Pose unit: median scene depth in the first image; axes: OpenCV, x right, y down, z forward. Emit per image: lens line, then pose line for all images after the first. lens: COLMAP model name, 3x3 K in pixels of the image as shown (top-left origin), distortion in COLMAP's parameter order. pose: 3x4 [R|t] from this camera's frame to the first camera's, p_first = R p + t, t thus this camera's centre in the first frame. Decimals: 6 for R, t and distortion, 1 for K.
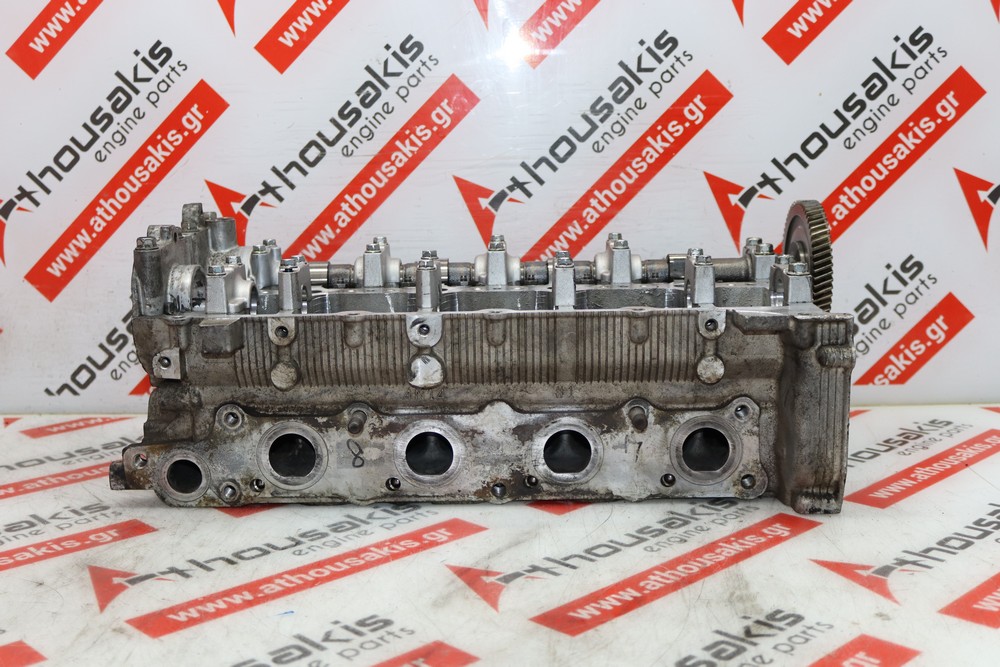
lens RADIAL K [[1137.8, 0, 500.0], [0, 1137.8, 333.5], [0, 0, 1]] dist [-0.087559, 0.092087]
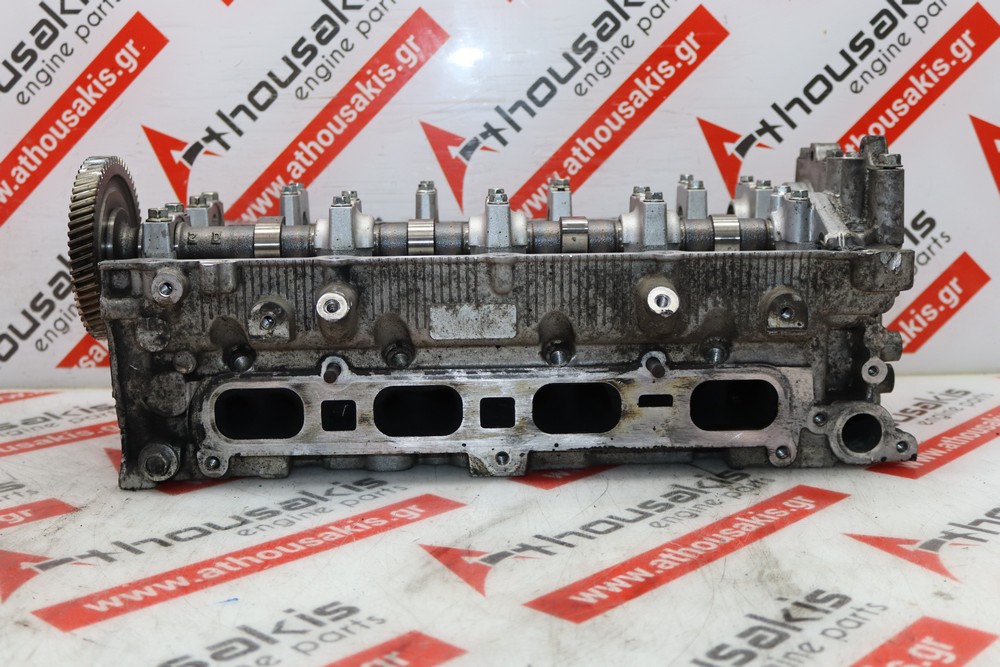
lens RADIAL K [[1137.8, 0, 500.0], [0, 1137.8, 333.5], [0, 0, 1]] dist [-0.087559, 0.092087]
pose [[0.999142, -0.001348, 0.041405, -0.019977], [0.001649, 0.999972, -0.007235, 0.046691], [-0.041394, 0.007297, 0.999116, 0.132198]]
